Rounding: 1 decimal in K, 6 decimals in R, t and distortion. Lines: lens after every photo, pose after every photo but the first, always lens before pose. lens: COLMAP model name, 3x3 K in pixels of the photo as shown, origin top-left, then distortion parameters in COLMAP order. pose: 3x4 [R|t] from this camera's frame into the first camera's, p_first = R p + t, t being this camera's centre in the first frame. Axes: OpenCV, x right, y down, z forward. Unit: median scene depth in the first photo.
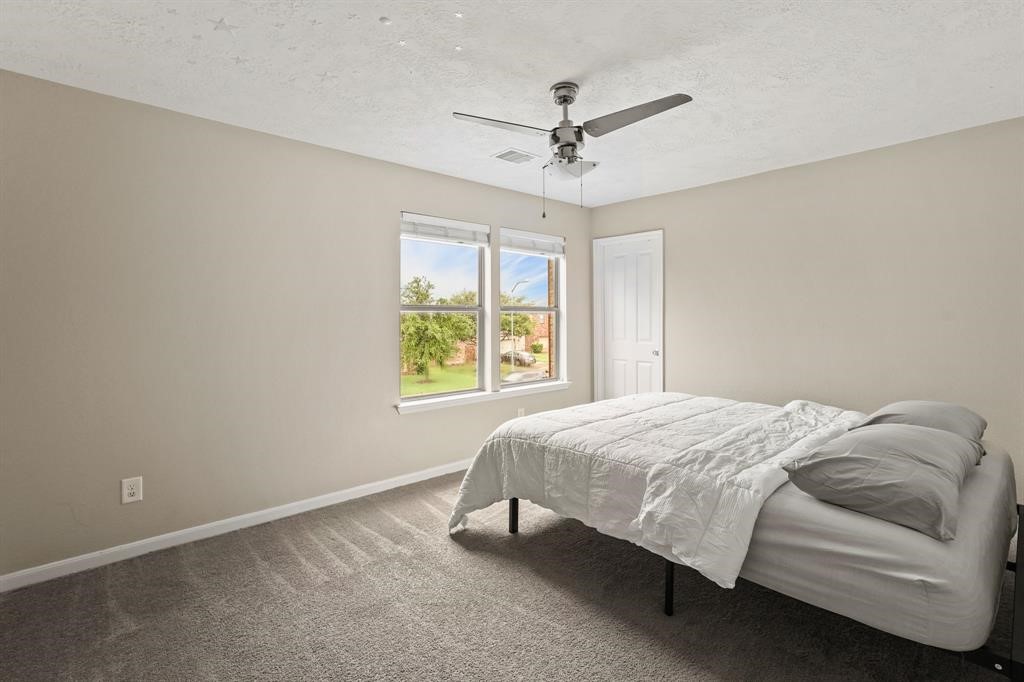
lens RADIAL K [[463.0, 0, 515.9], [0, 463.0, 322.3], [0, 0, 1]] dist [-0.002228, -0.000024]
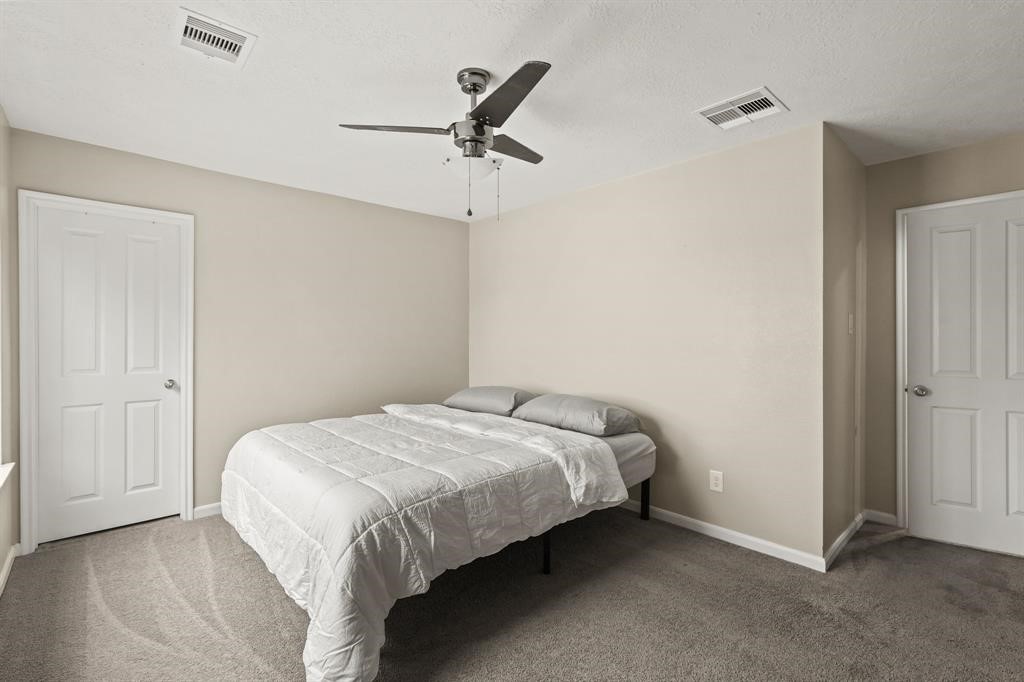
lens RADIAL K [[463.6, 0, 512.0], [0, 463.6, 338.3], [0, 0, 1]] dist [0.001485, 0.001315]
pose [[0.015533, -0.005790, 0.999863, -0.833142], [0.010507, 0.999929, 0.005627, -0.007489], [-0.999824, 0.010419, 0.015592, 0.977417]]
